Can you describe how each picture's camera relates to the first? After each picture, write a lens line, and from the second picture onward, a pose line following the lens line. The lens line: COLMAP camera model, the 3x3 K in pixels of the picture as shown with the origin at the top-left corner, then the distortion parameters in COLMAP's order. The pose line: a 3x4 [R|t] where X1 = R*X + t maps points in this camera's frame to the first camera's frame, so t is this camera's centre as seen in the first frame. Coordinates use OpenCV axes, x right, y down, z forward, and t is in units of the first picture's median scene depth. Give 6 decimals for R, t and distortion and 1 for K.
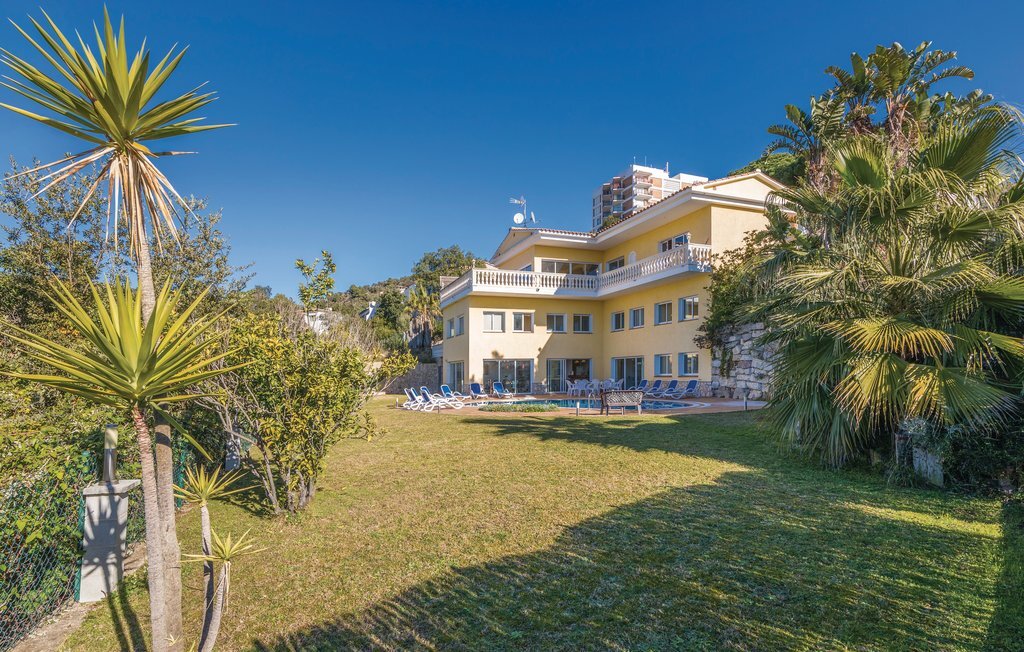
lens RADIAL K [[469.9, 0, 512.0], [0, 469.9, 326.0], [0, 0, 1]] dist [0.000255, 0.000107]
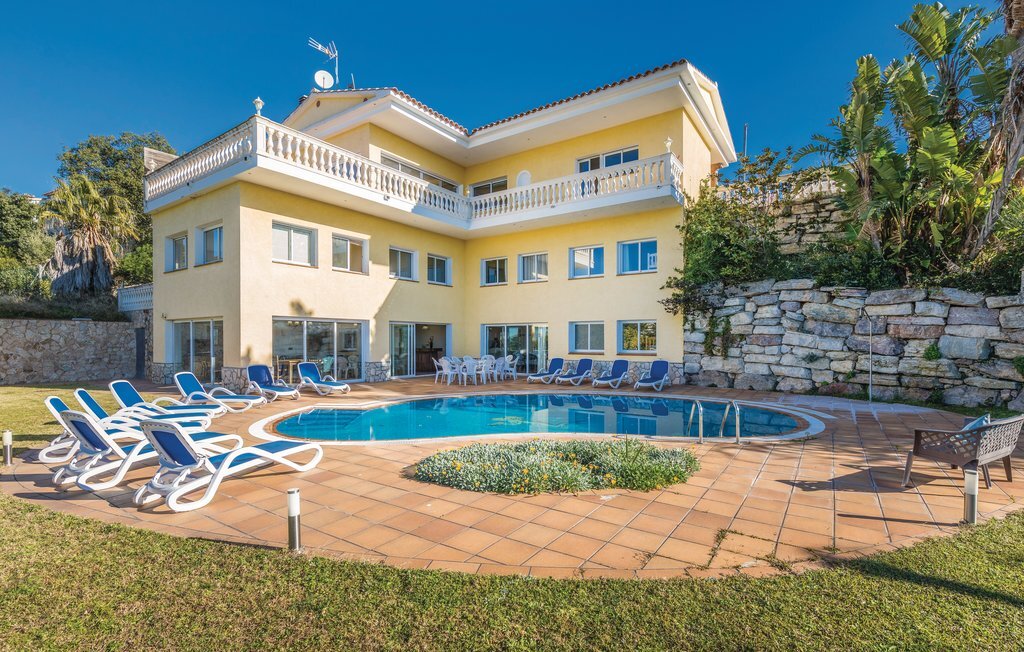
lens RADIAL K [[454.1, 0, 541.8], [0, 454.1, 341.1], [0, 0, 1]] dist [0.000879, 0.000456]
pose [[0.819913, 0.015971, 0.572266, -0.096622], [-0.072645, 0.994433, 0.076329, 0.036846], [-0.567861, -0.104155, 0.816508, 0.417692]]
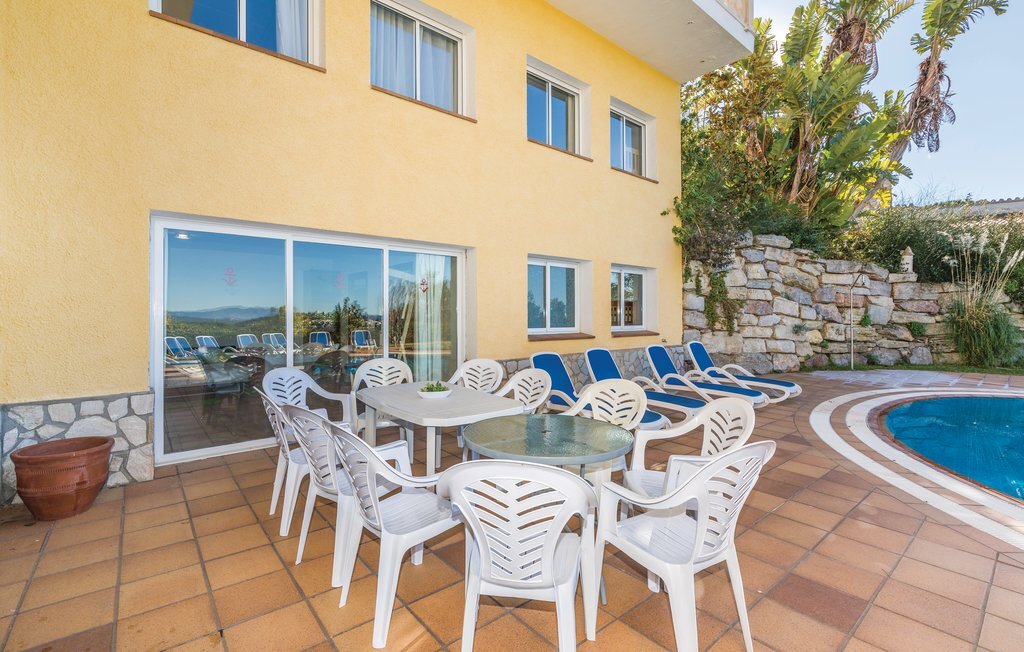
lens RADIAL K [[453.2, 0, 513.9], [0, 453.2, 299.5], [0, 0, 1]] dist [0.001738, 0.000539]
pose [[-0.300395, 0.036679, 0.953109, 0.061185], [-0.099316, 0.992626, -0.069501, 0.088273], [-0.948630, -0.115537, -0.294537, 0.918489]]
